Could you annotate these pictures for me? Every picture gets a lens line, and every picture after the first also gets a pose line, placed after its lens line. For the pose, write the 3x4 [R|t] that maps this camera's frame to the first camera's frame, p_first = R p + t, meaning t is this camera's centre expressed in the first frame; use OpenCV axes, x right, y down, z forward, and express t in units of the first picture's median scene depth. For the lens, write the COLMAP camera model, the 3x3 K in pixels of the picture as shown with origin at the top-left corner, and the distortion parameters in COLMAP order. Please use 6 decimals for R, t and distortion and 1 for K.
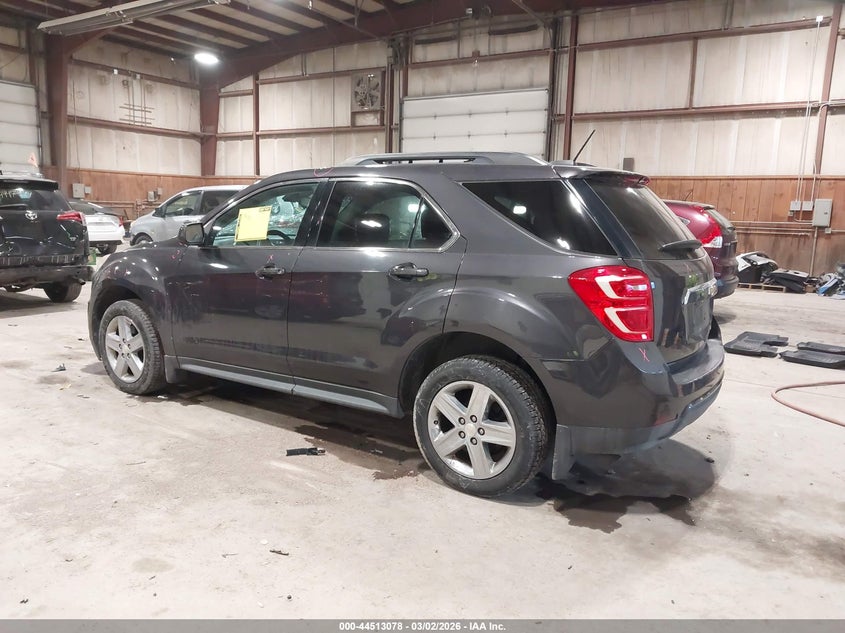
lens RADIAL K [[648.7, 0, 428.1], [0, 648.7, 317.1], [0, 0, 1]] dist [0.011057, -0.015022]
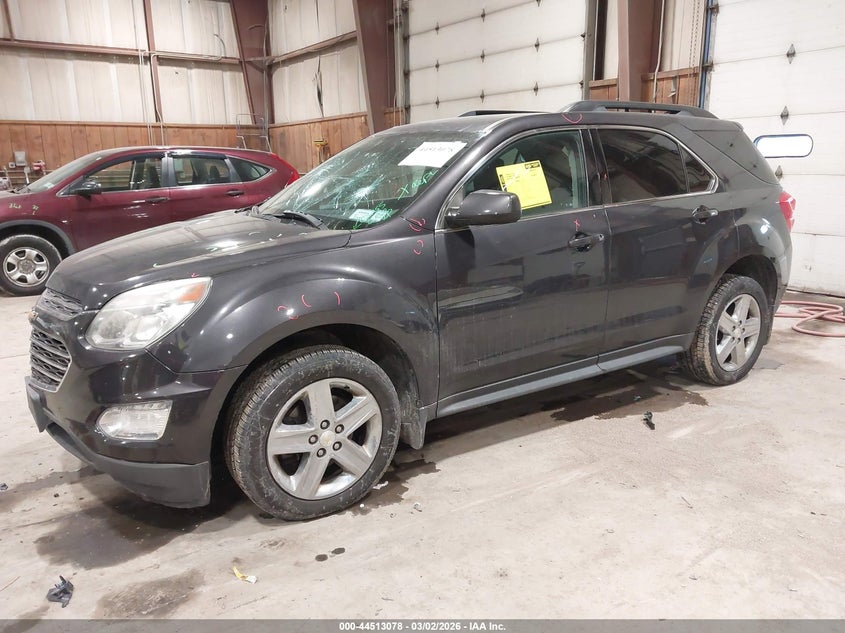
lens RADIAL K [[648.7, 0, 419.1], [0, 648.7, 314.4], [0, 0, 1]] dist [0.011057, -0.015022]
pose [[0.407458, -0.238797, 0.881450, -0.956620], [0.172964, 0.967916, 0.182267, -0.146635], [-0.896695, 0.078193, 0.435689, 0.743118]]
